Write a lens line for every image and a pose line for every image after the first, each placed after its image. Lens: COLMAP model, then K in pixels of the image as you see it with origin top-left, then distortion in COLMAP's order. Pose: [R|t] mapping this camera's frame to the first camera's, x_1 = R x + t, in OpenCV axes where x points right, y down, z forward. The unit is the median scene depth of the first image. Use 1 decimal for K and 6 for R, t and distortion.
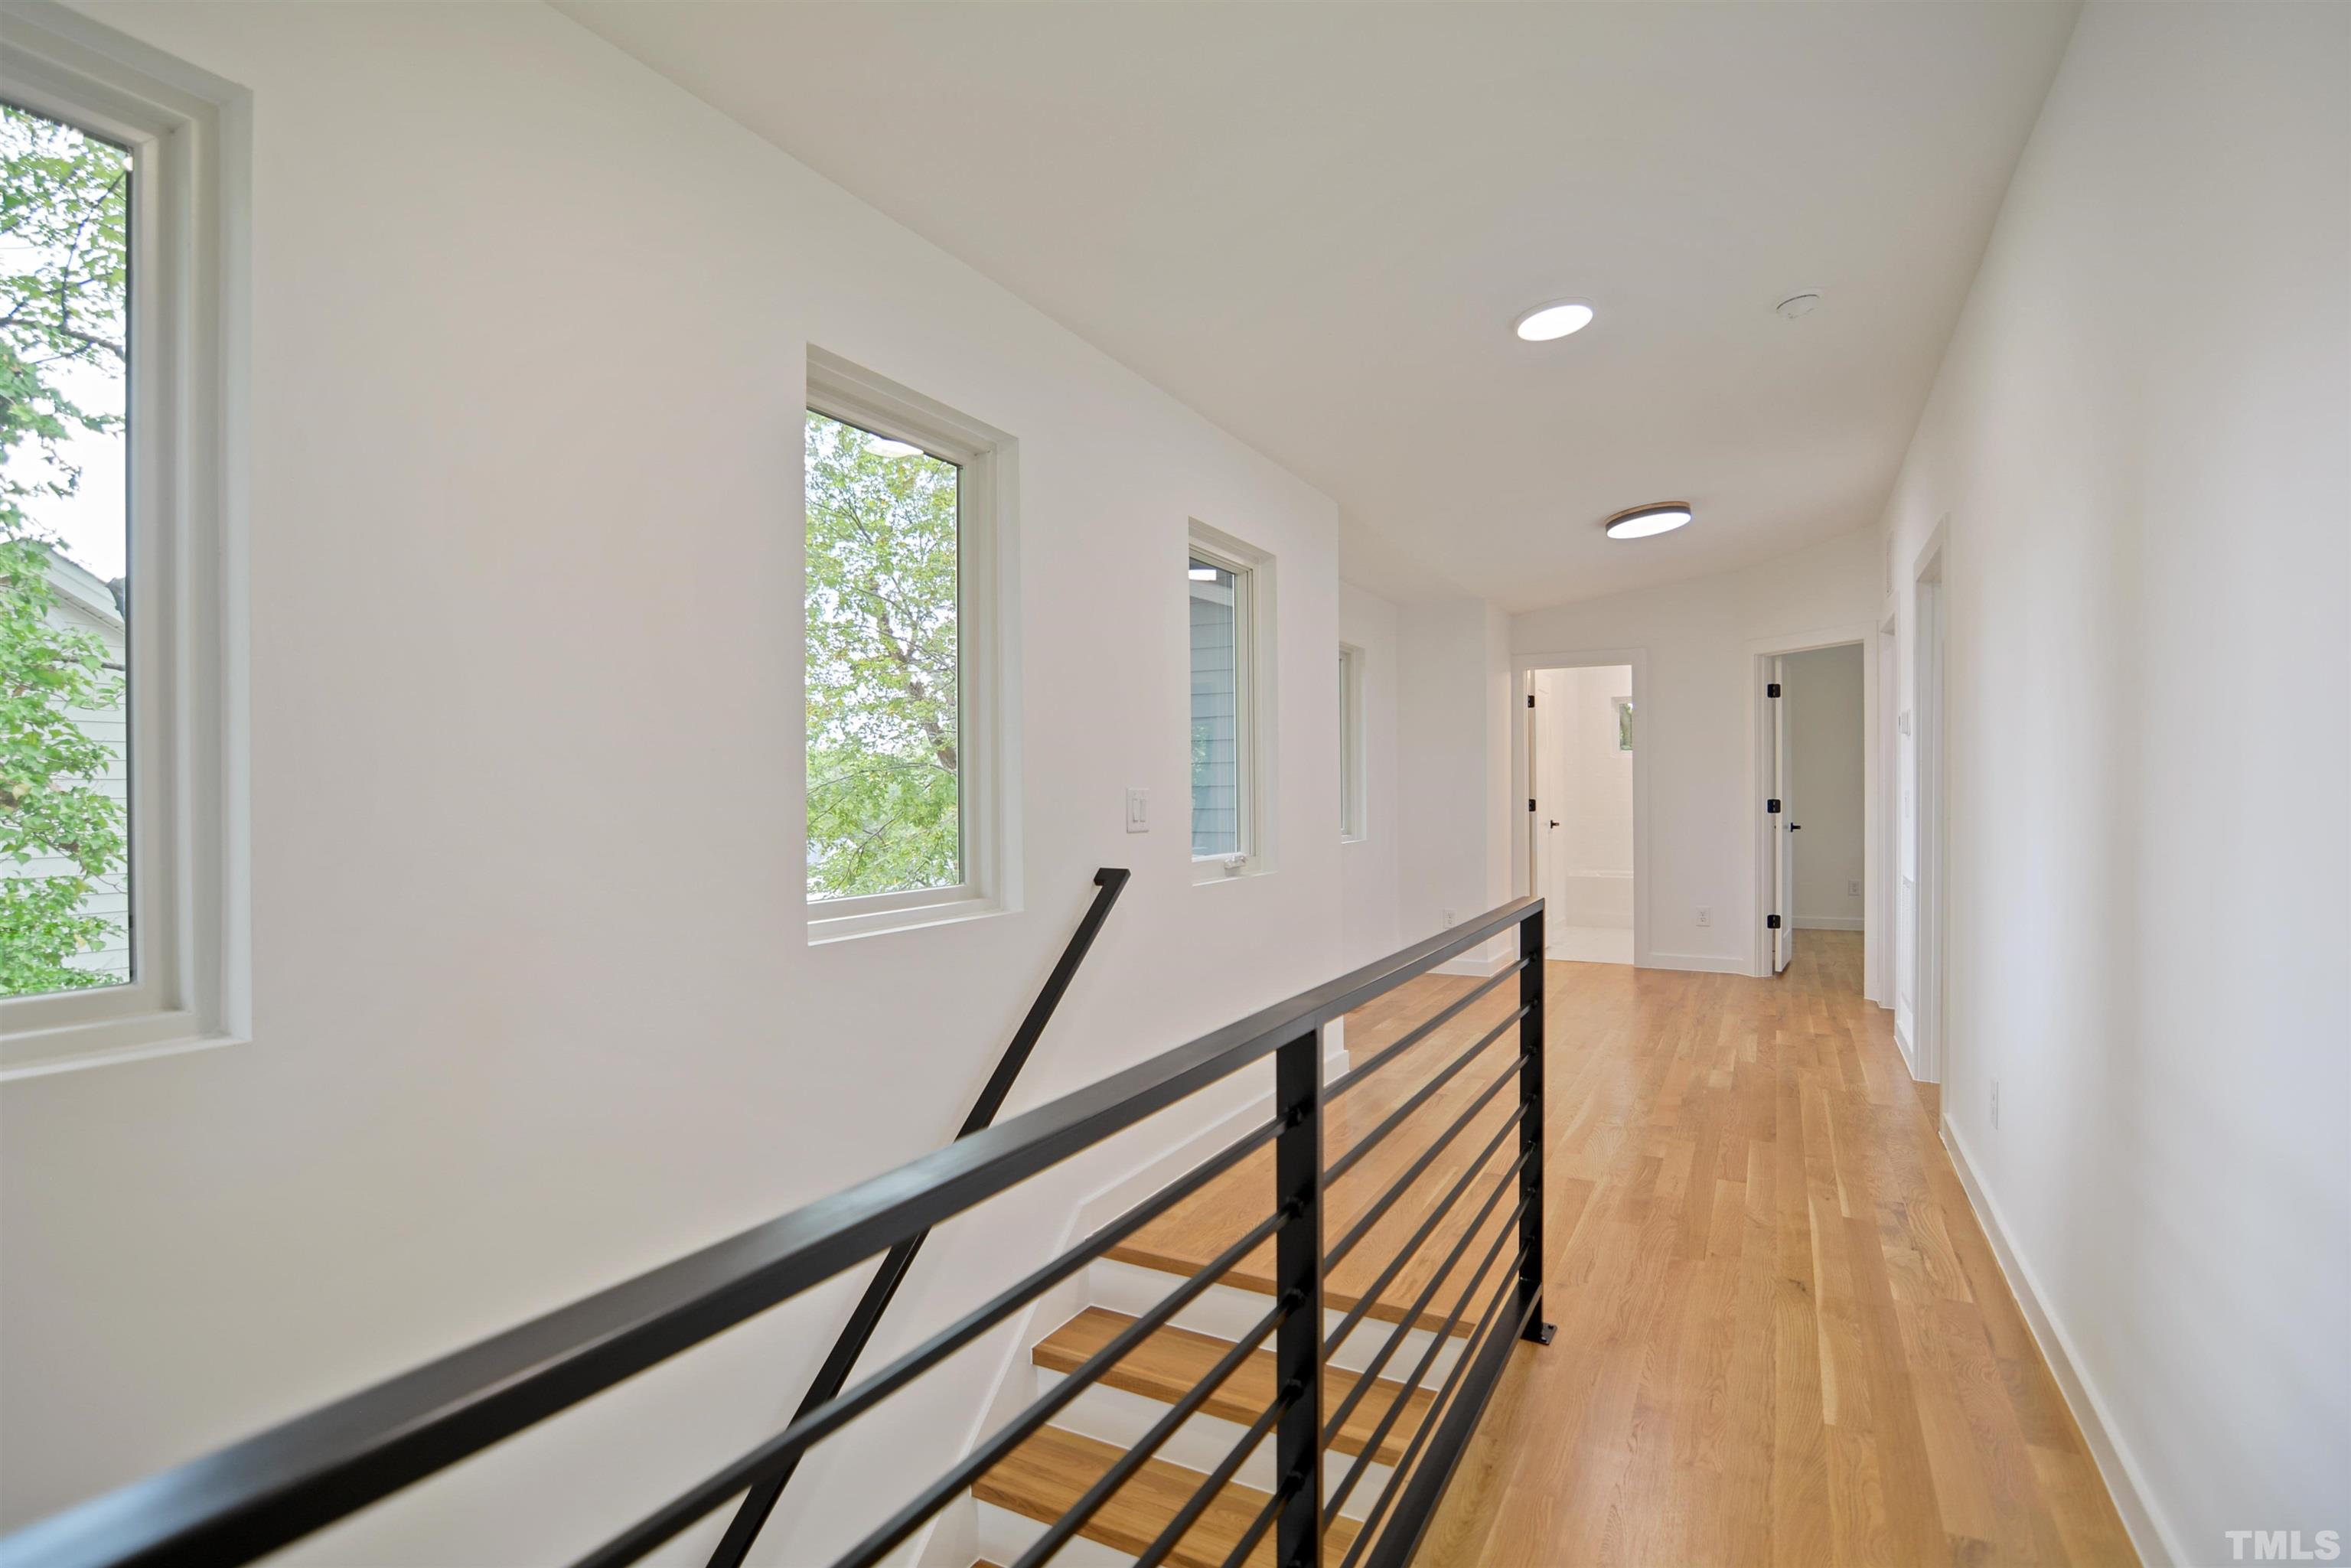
lens RADIAL K [[1170.2, 0, 1156.5], [0, 1170.2, 795.0], [0, 0, 1]] dist [-0.033918, 0.013303]
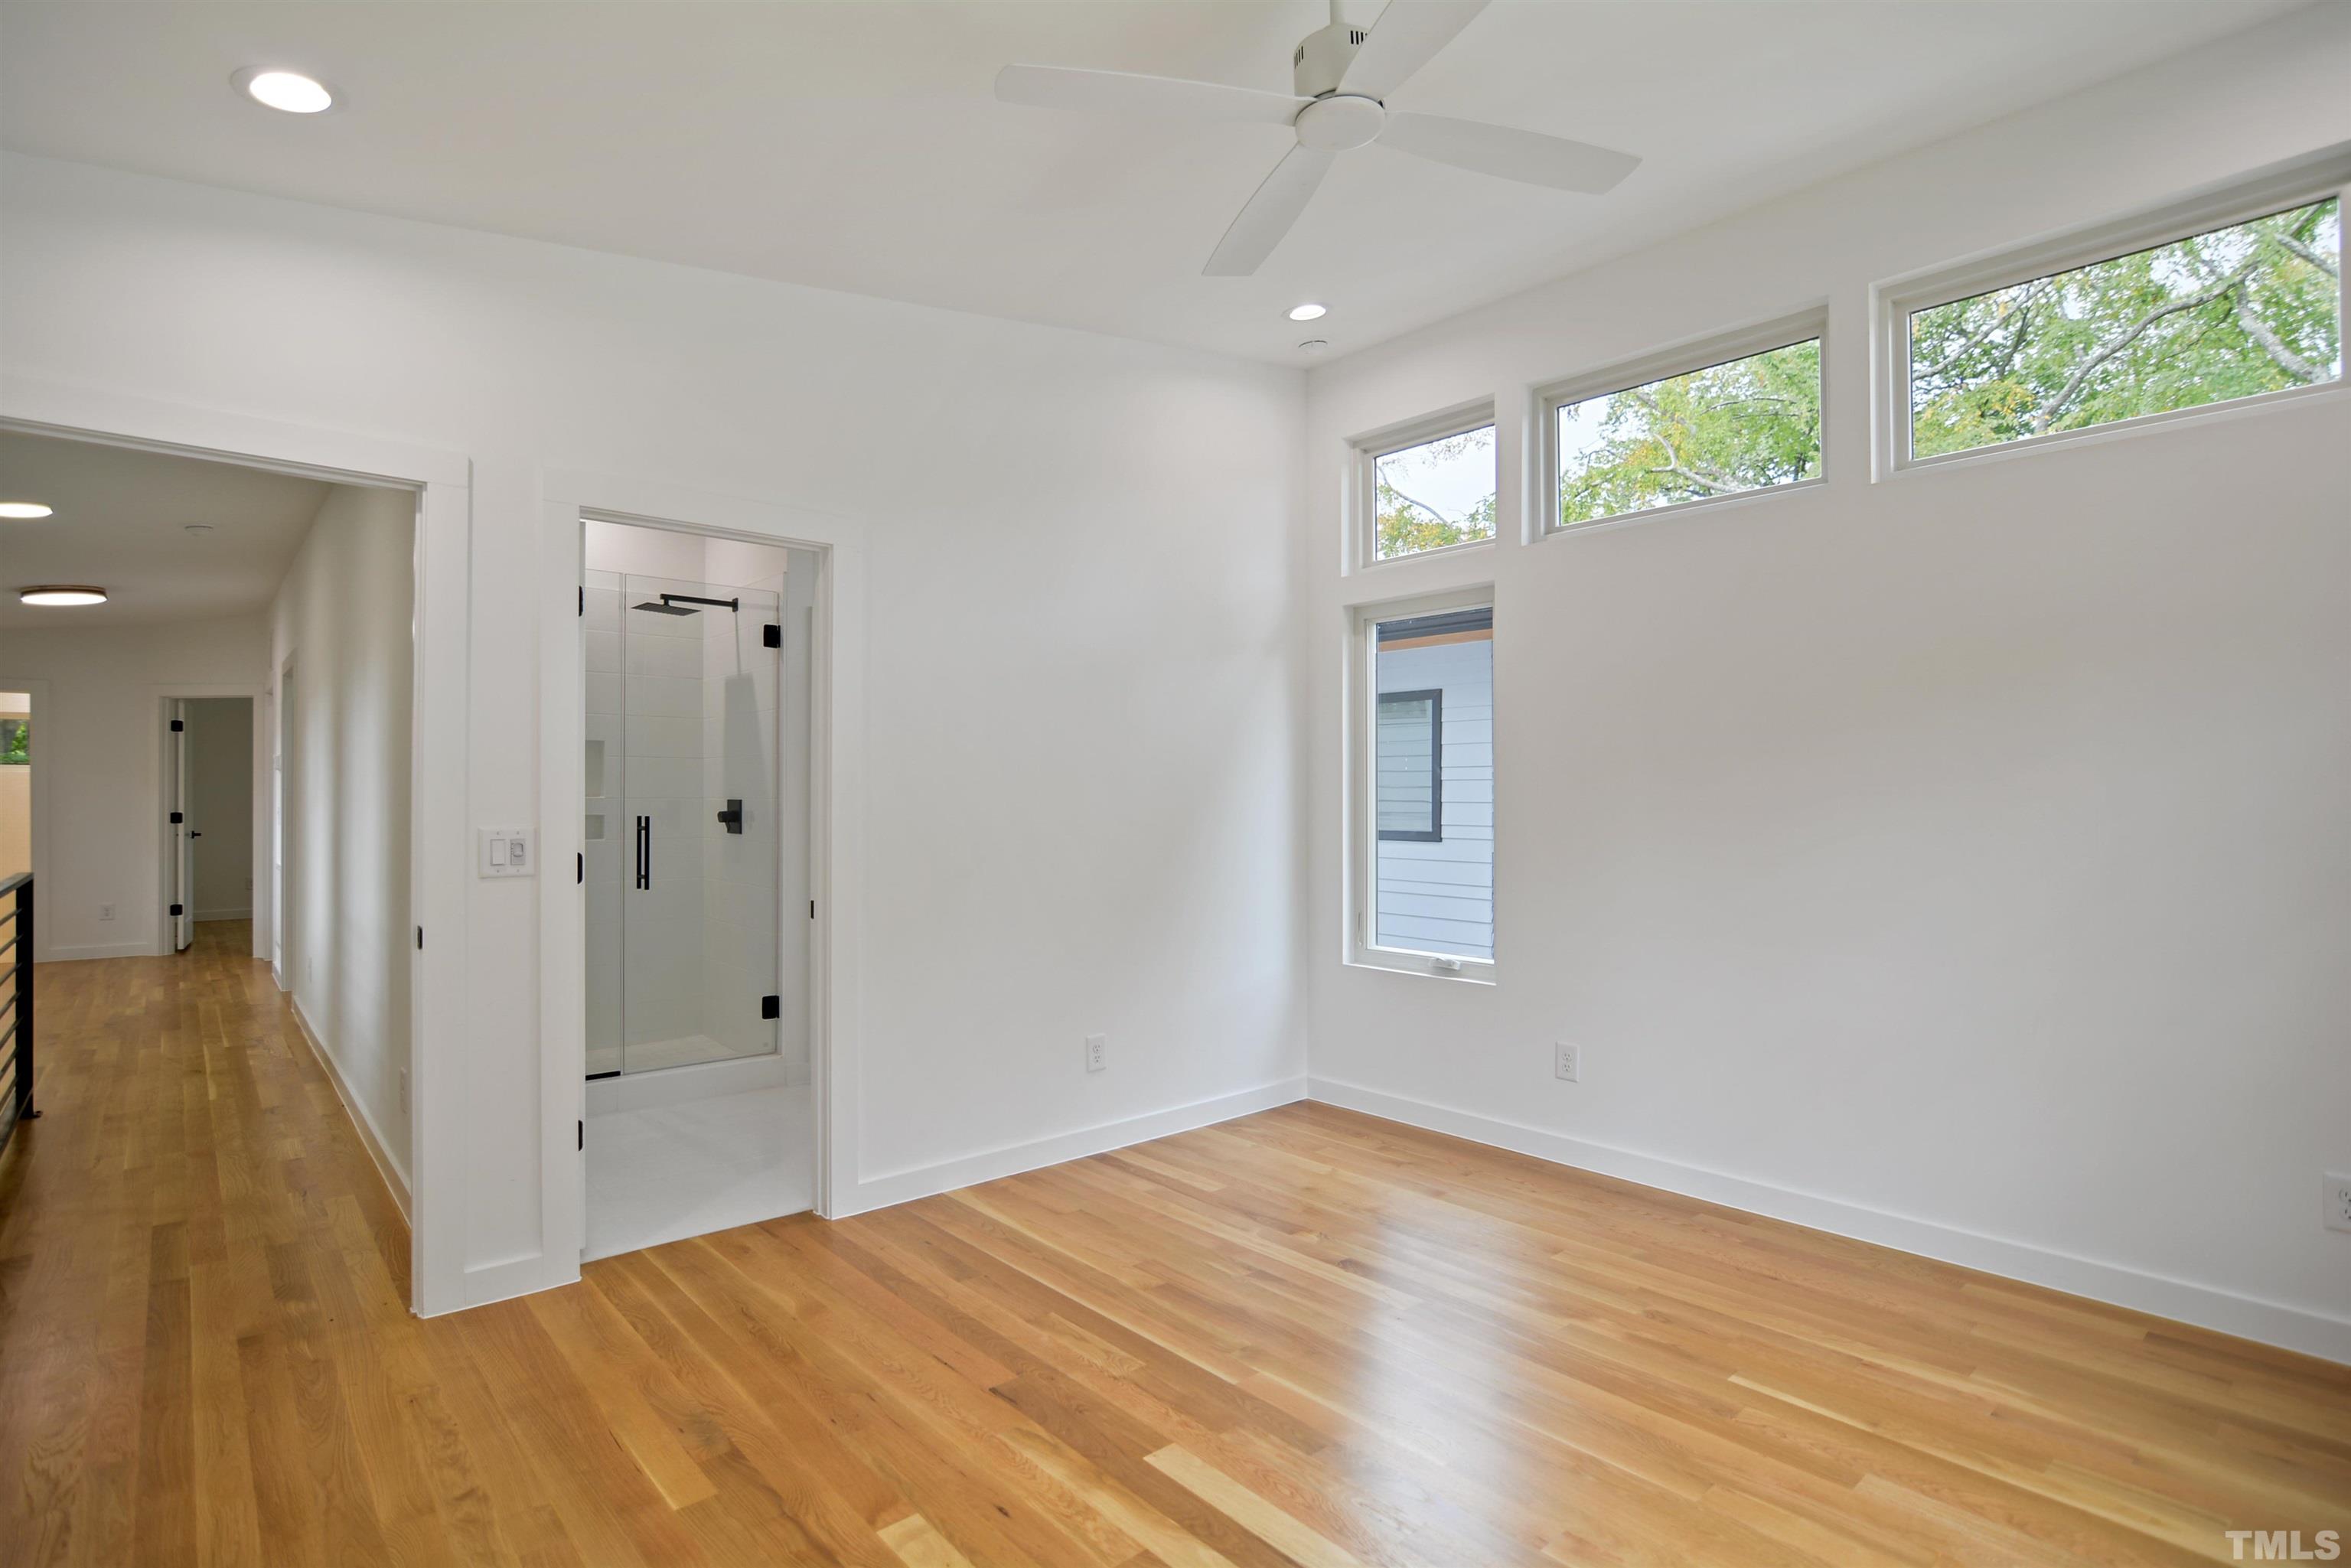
lens RADIAL K [[1170.2, 0, 1156.5], [0, 1170.2, 795.0], [0, 0, 1]] dist [-0.033918, 0.013303]
pose [[0.364791, 0.005937, 0.931070, -0.268021], [0.002320, 0.999971, -0.007286, -0.004045], [-0.931087, 0.004818, 0.364767, -0.494446]]
